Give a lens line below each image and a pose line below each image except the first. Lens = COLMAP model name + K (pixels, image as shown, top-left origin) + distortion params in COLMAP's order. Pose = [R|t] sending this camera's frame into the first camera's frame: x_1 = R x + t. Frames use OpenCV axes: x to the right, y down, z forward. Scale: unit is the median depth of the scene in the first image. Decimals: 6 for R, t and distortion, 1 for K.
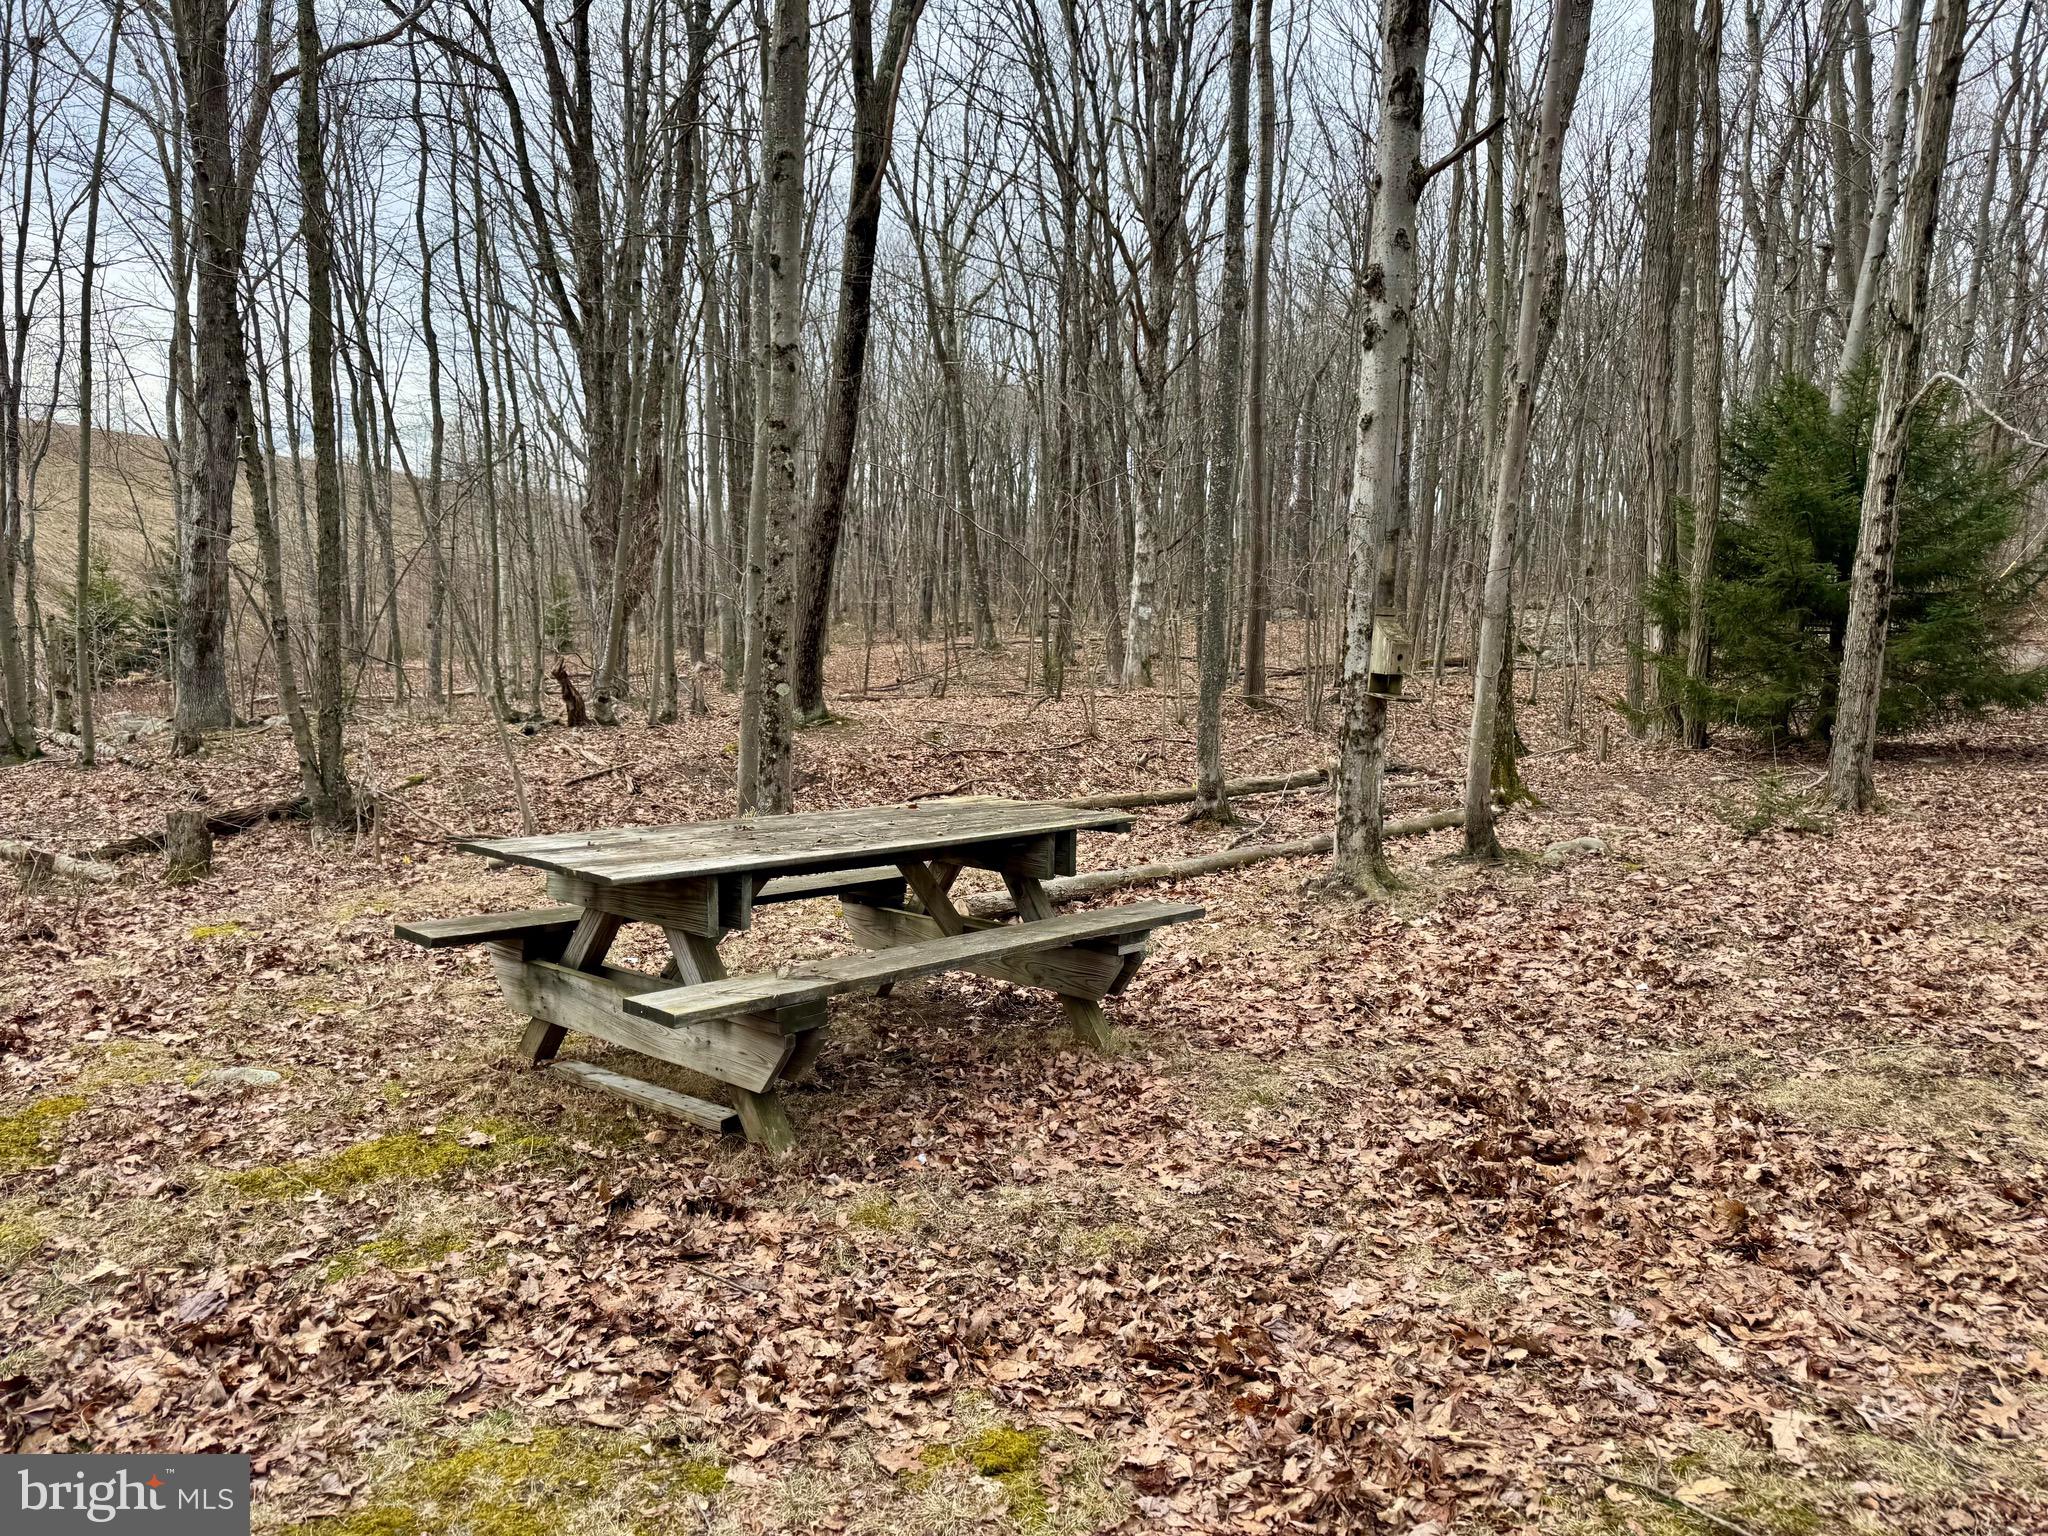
lens RADIAL K [[1436.3, 0, 1004.2], [0, 1436.3, 763.1], [0, 0, 1]] dist [0.053833, -0.060834]
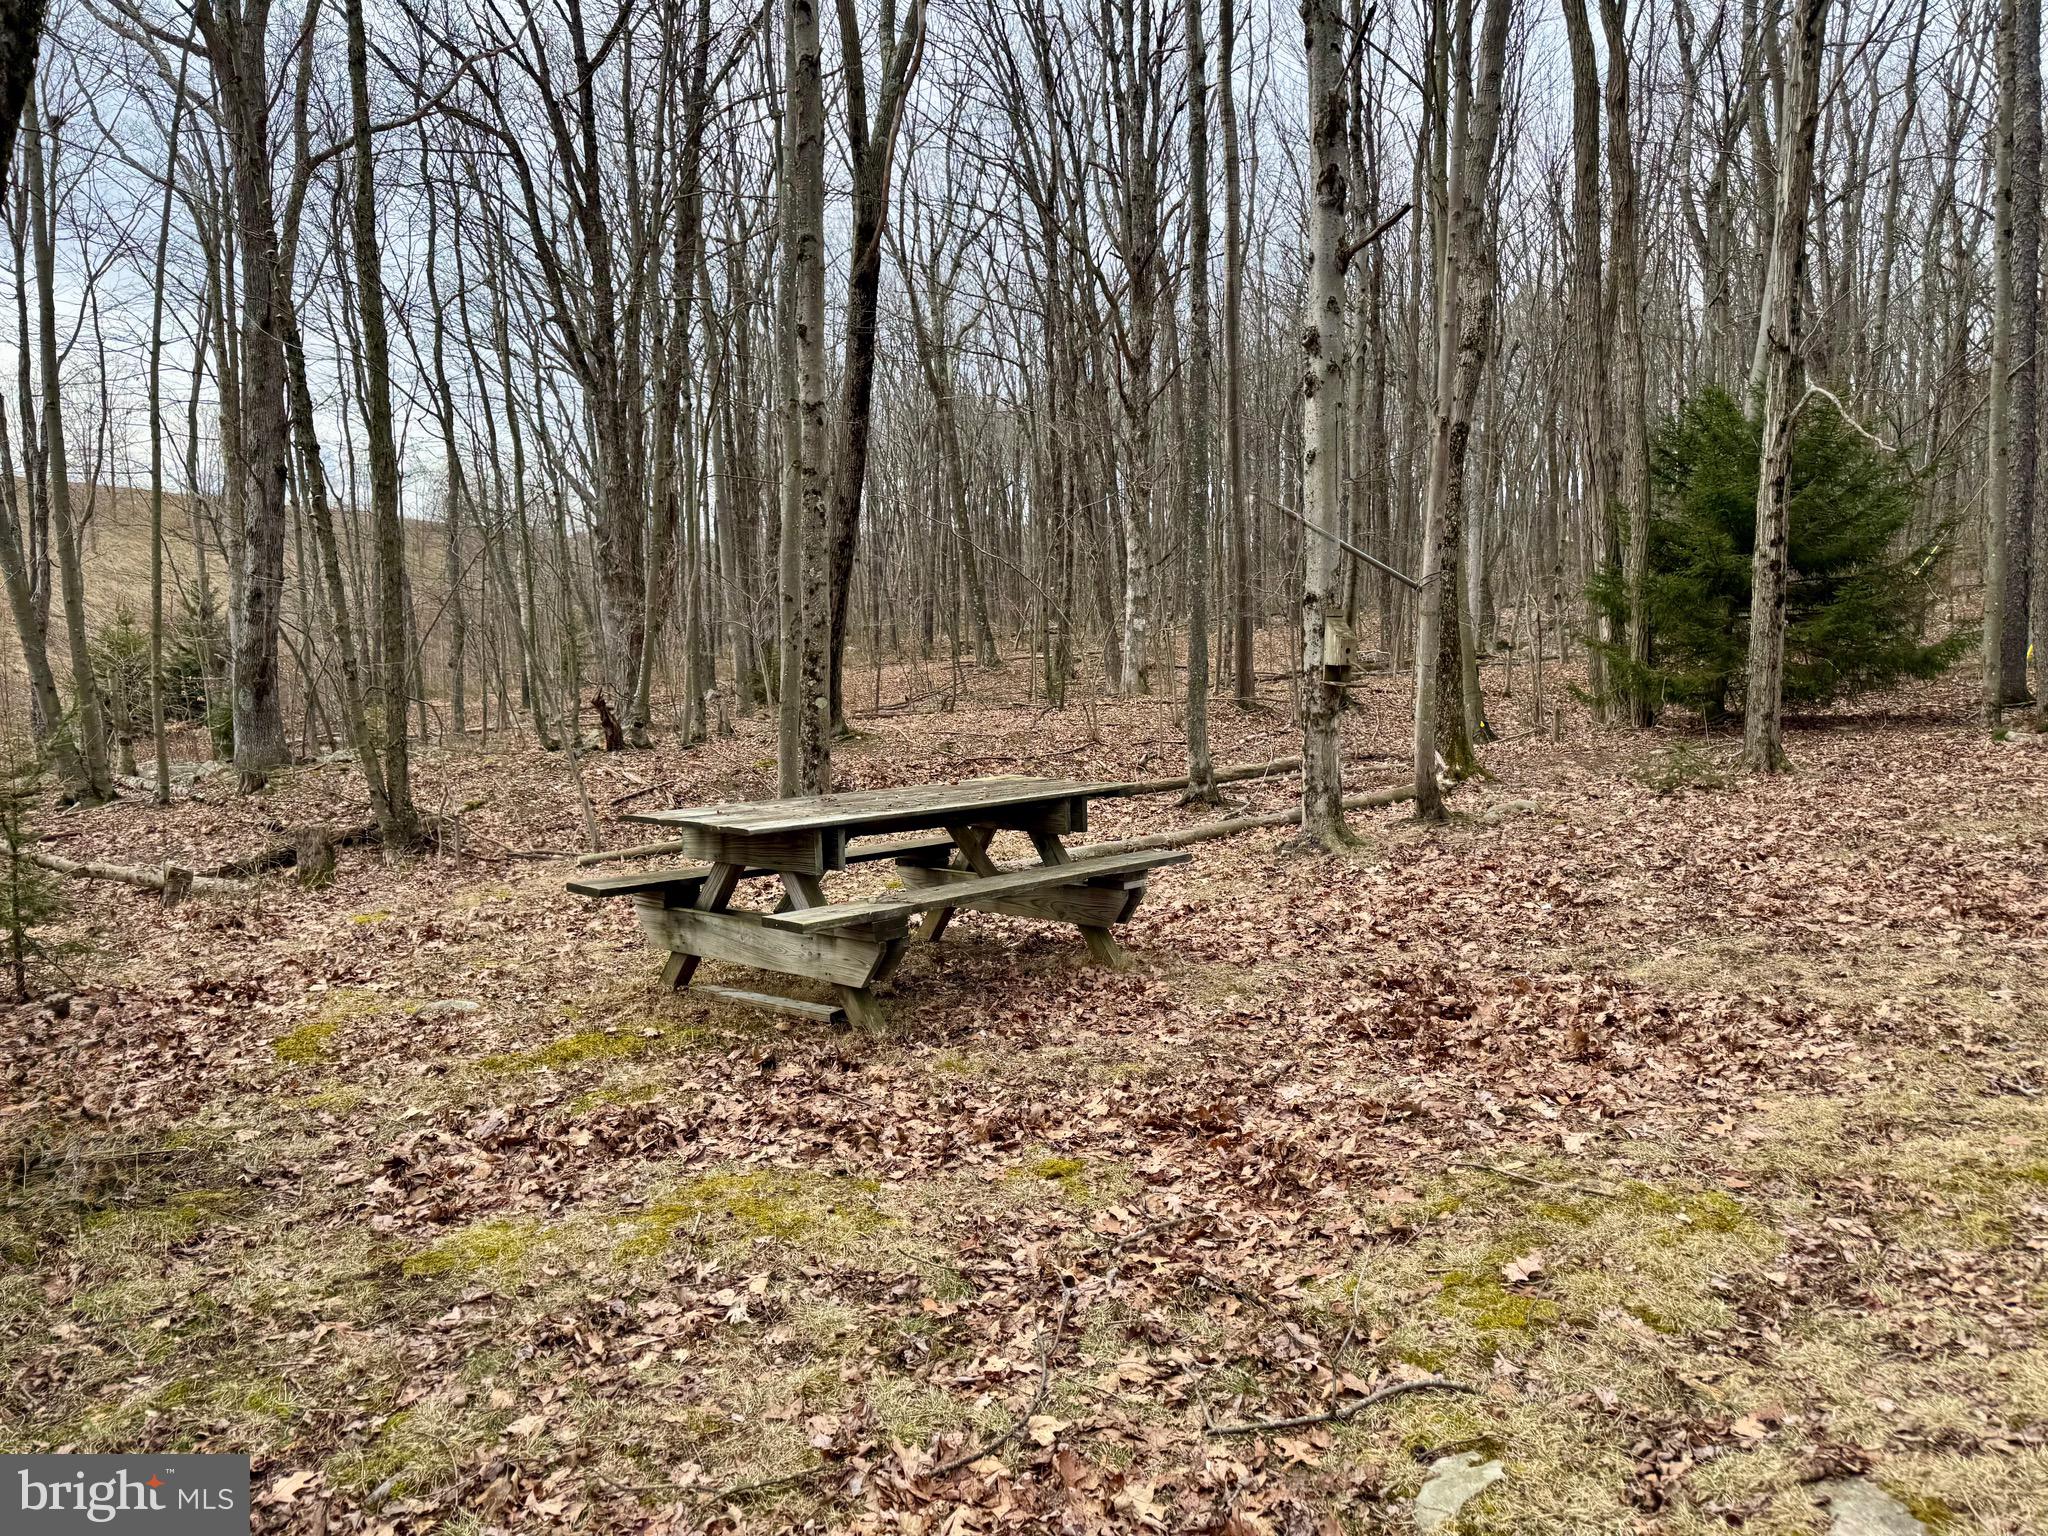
lens RADIAL K [[1436.3, 0, 1043.6], [0, 1436.3, 776.6], [0, 0, 1]] dist [0.053833, -0.060834]
pose [[0.998772, -0.042471, 0.025512, -0.010347], [0.042553, 0.999091, -0.002663, 0.017779], [-0.025376, 0.003745, 0.999671, -0.142461]]
